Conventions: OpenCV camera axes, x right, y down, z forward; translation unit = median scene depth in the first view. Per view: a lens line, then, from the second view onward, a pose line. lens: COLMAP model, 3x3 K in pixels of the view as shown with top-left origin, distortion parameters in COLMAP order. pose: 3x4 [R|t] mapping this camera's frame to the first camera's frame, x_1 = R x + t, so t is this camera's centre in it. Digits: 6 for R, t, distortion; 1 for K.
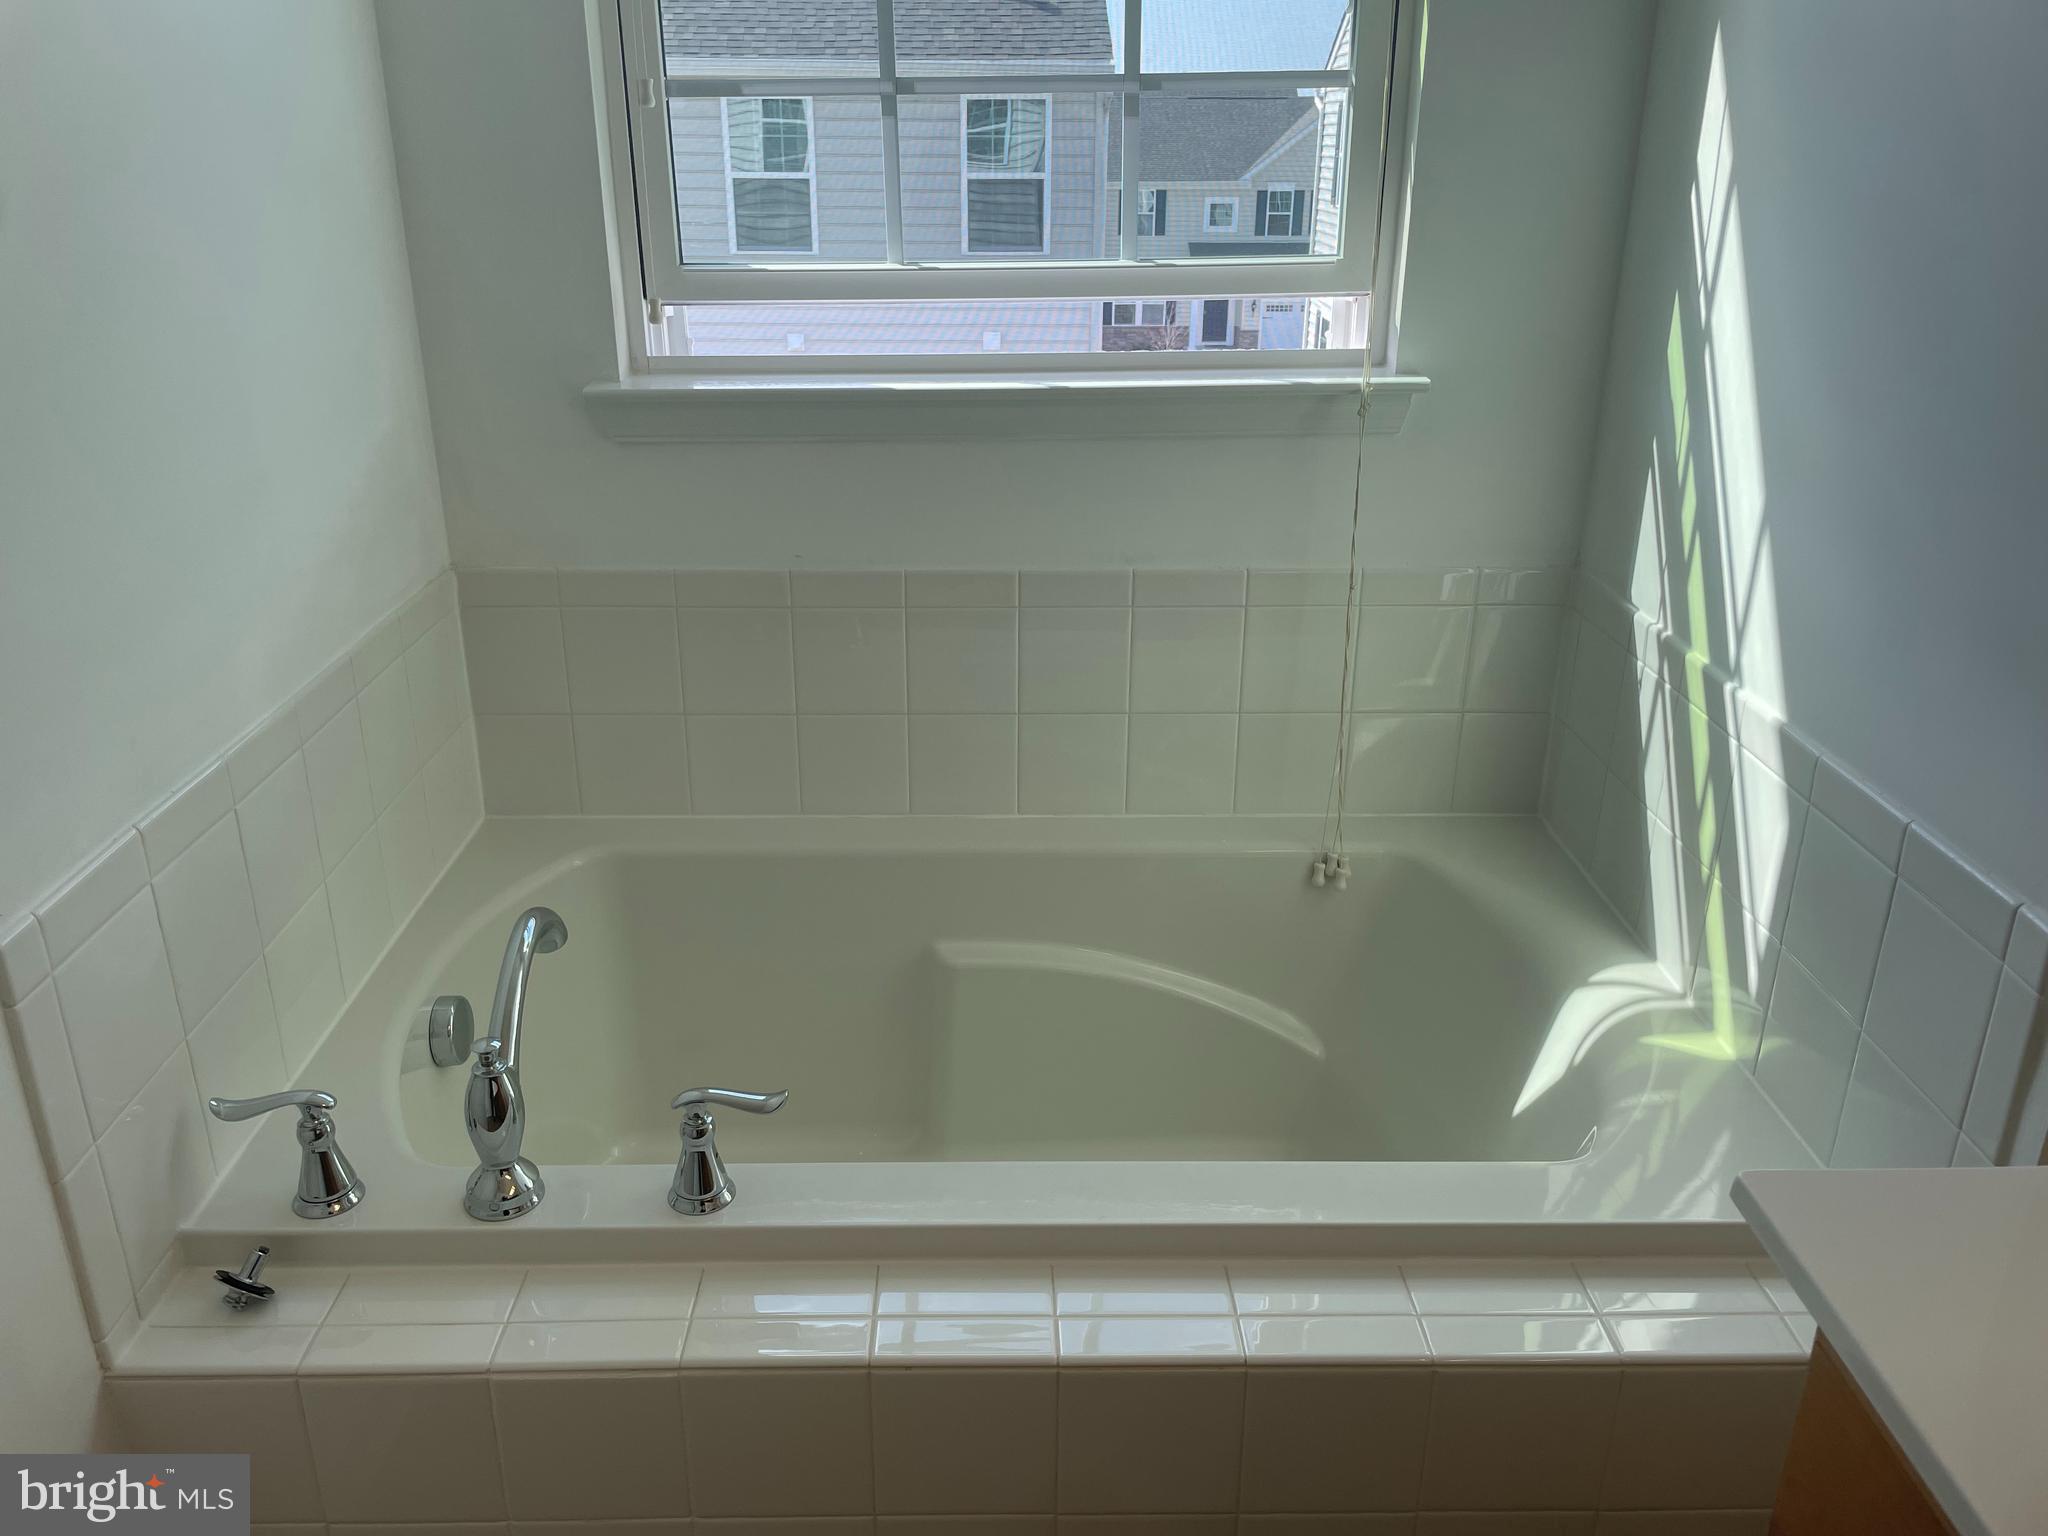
lens RADIAL K [[1616.7, 0, 1007.5], [0, 1616.7, 728.3], [0, 0, 1]] dist [0.070627, -0.008710]
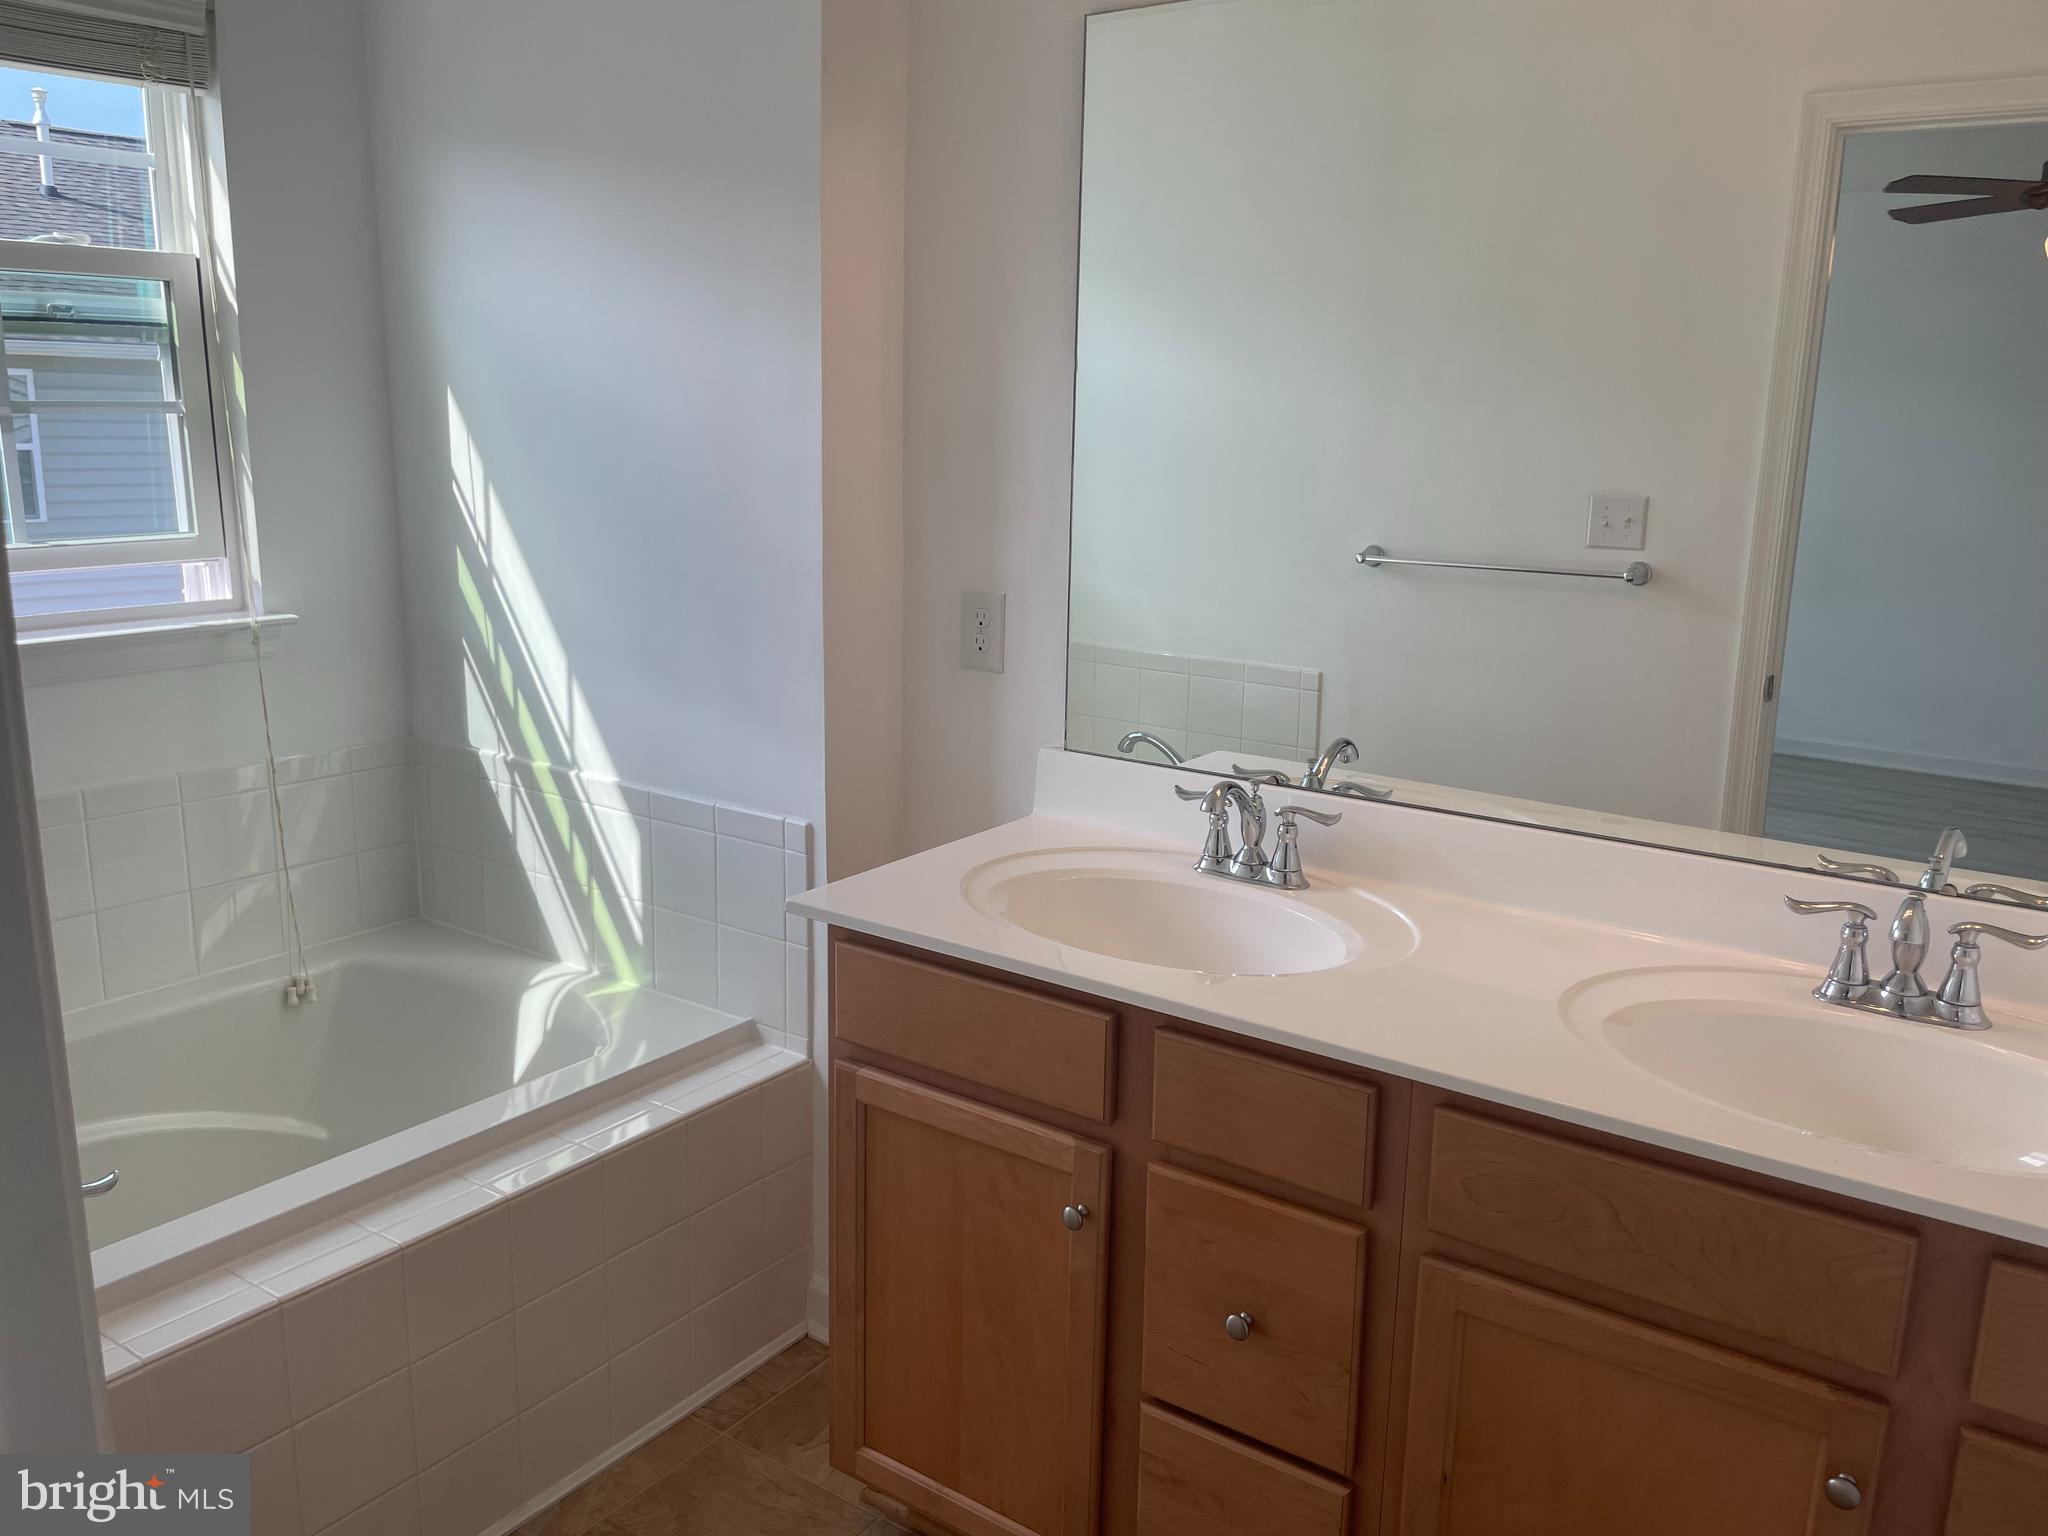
lens RADIAL K [[1616.7, 0, 1023.2], [0, 1616.7, 766.2], [0, 0, 1]] dist [0.070627, -0.008710]
pose [[0.594964, -0.165490, 0.786531, -0.512849], [0.271642, 0.962394, -0.002989, 0.085534], [-0.756458, 0.215433, 0.617544, -0.315604]]
